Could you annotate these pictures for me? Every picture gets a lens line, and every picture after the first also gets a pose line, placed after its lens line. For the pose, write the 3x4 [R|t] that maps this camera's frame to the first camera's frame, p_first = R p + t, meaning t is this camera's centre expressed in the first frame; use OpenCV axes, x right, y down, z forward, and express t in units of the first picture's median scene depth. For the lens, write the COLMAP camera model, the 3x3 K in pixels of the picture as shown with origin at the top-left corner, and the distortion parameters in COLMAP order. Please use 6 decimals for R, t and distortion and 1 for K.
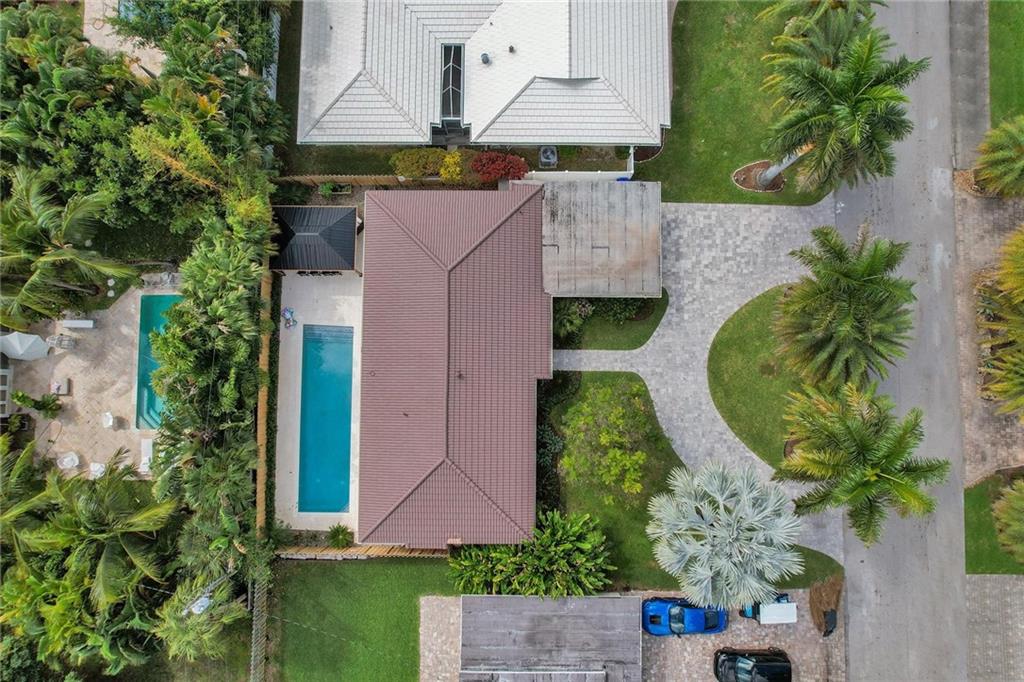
lens RADIAL K [[649.1, 0, 504.9], [0, 649.1, 346.0], [0, 0, 1]] dist [-0.034179, 0.015264]
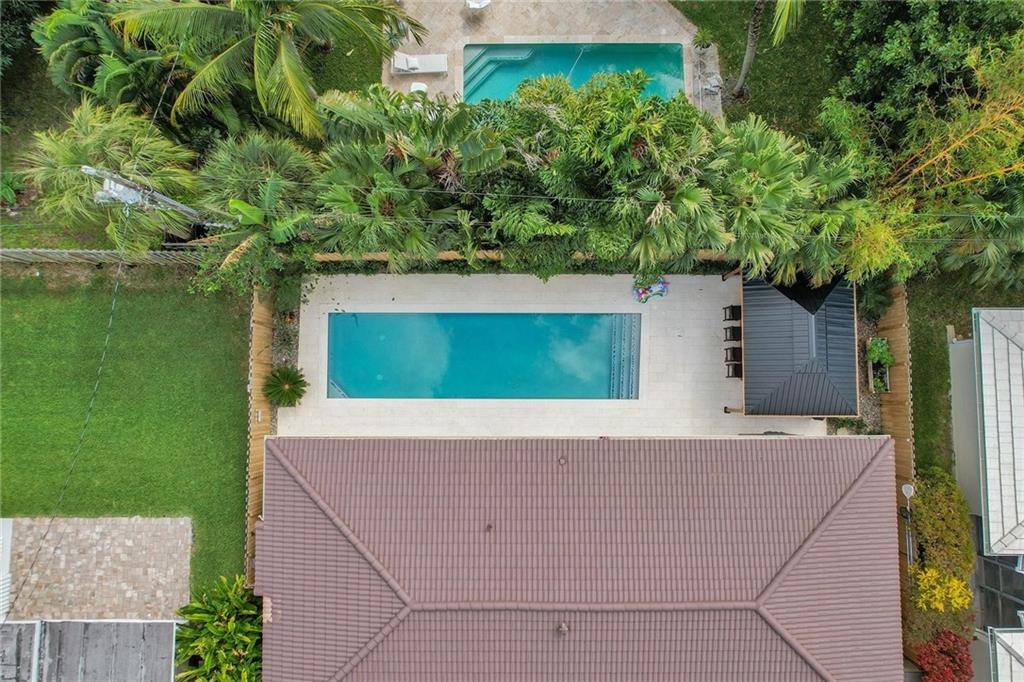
lens RADIAL K [[649.1, 0, 516.5], [0, 649.1, 340.3], [0, 0, 1]] dist [-0.034179, 0.015264]
pose [[0.008853, 0.997720, -0.066905, -0.262414], [-0.997415, 0.013582, 0.070561, 0.040429], [0.071309, 0.066107, 0.995261, 0.426938]]
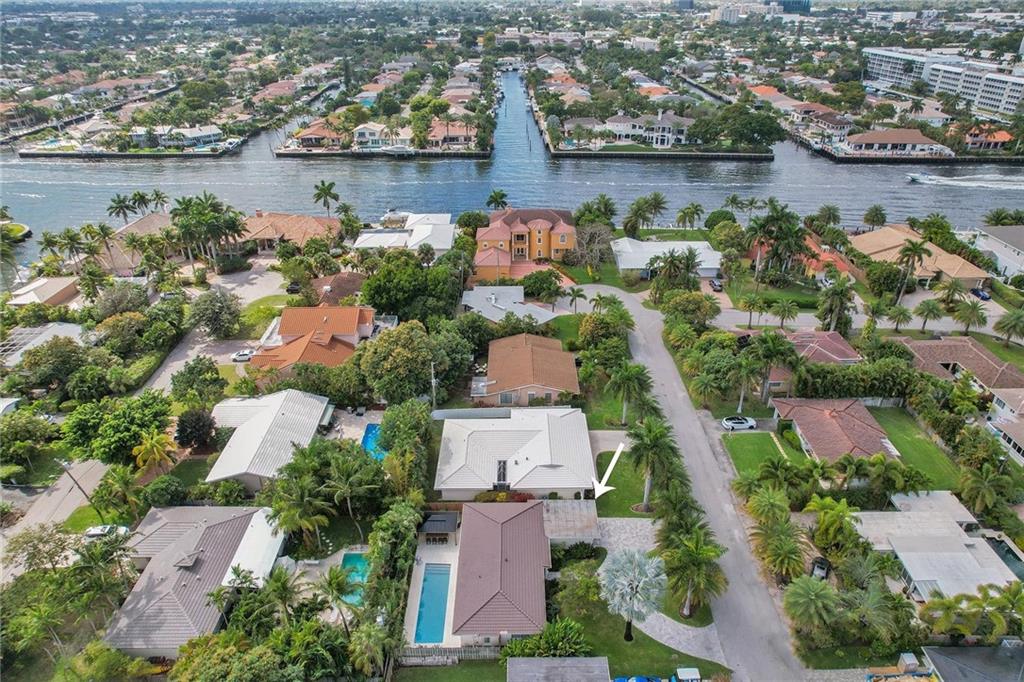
lens RADIAL K [[649.1, 0, 513.5], [0, 649.1, 343.9], [0, 0, 1]] dist [-0.034179, 0.015264]
pose [[0.999929, -0.001590, 0.011818, -0.067885], [0.010829, 0.535975, -0.844164, 1.352495], [-0.004992, 0.844232, 0.535955, -0.667141]]
